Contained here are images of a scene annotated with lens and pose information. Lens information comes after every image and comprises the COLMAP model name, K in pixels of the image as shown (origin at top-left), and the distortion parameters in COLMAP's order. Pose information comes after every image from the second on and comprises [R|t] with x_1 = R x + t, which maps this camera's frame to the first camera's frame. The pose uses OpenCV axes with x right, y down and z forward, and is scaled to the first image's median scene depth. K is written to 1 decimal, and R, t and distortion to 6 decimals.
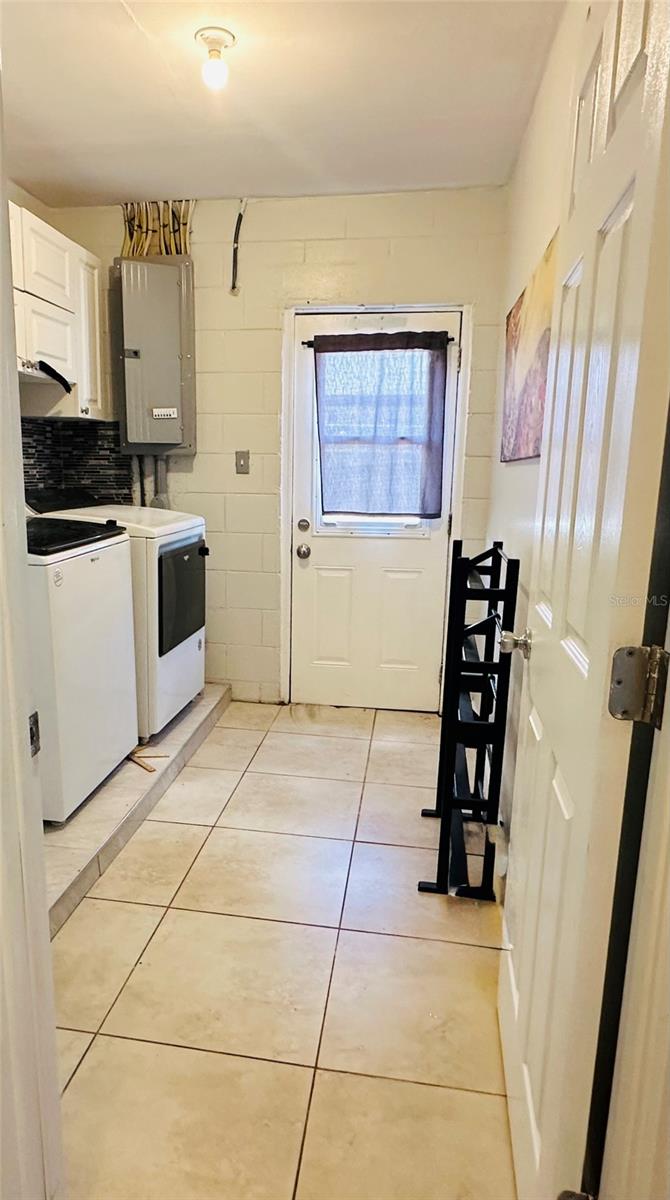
lens RADIAL K [[738.8, 0, 285.6], [0, 738.8, 618.5], [0, 0, 1]] dist [-0.002342, -0.000744]
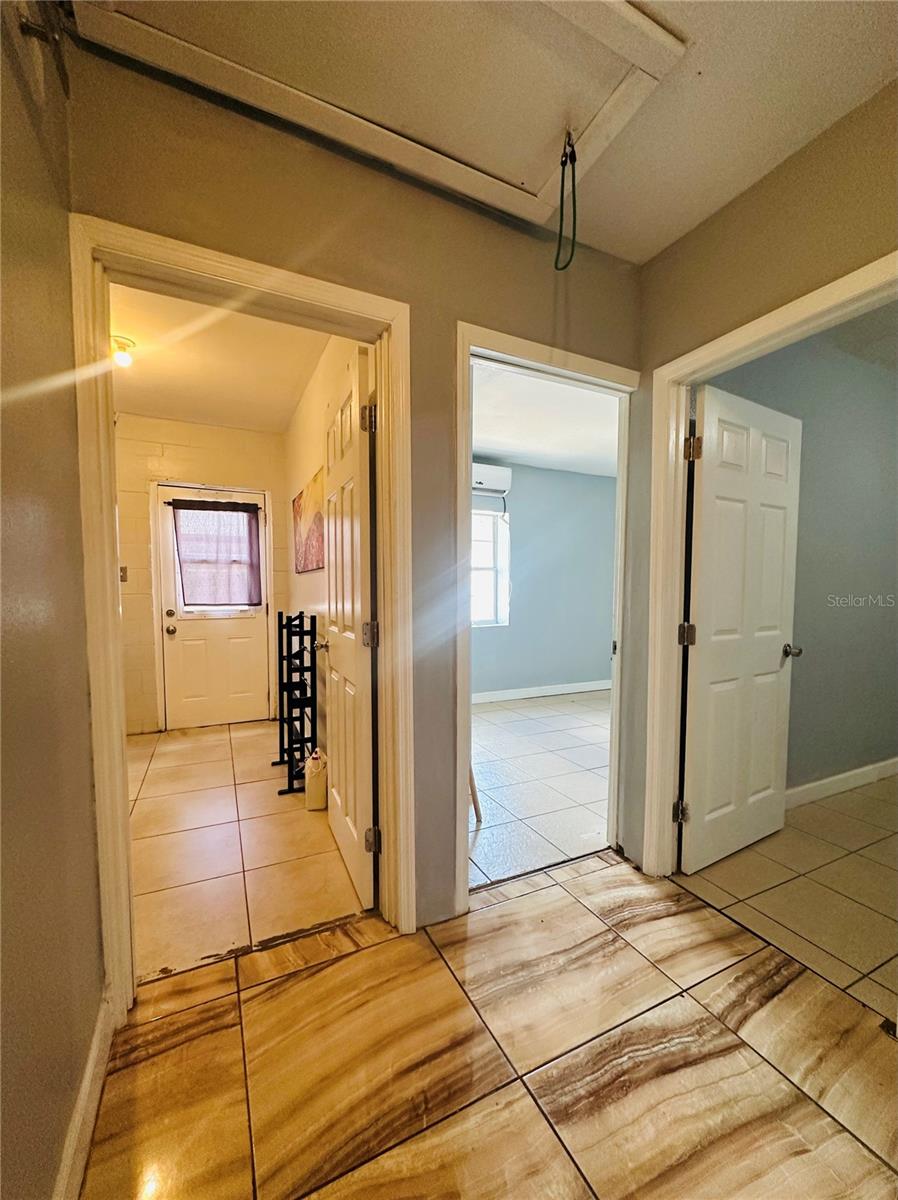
lens RADIAL K [[484.7, 0, 457.2], [0, 484.7, 614.4], [0, 0, 1]] dist [-0.001269, -0.000043]
pose [[0.806120, -0.045657, 0.589988, -0.098329], [0.126575, 0.987248, -0.096545, 0.056938], [-0.578057, 0.152504, 0.801619, -0.196305]]
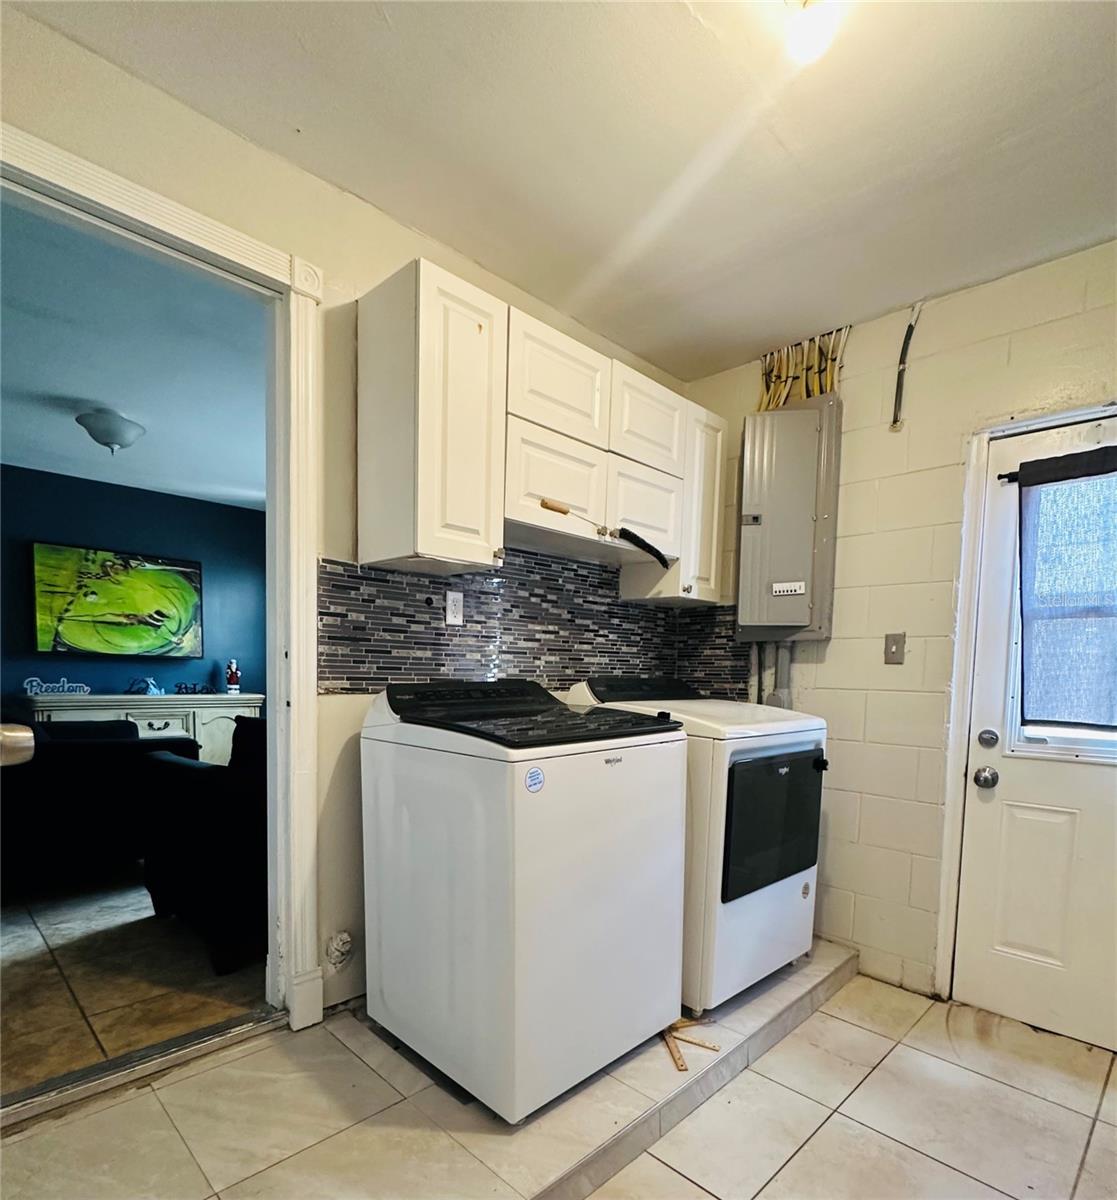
lens RADIAL K [[668.5, 0, 561.2], [0, 668.5, 723.6], [0, 0, 1]] dist [0.001824, 0.000410]
pose [[0.819543, 0.050910, -0.570752, 0.056318], [-0.128517, 0.987001, -0.096499, -0.032862], [0.558420, 0.152437, 0.815433, 0.297820]]
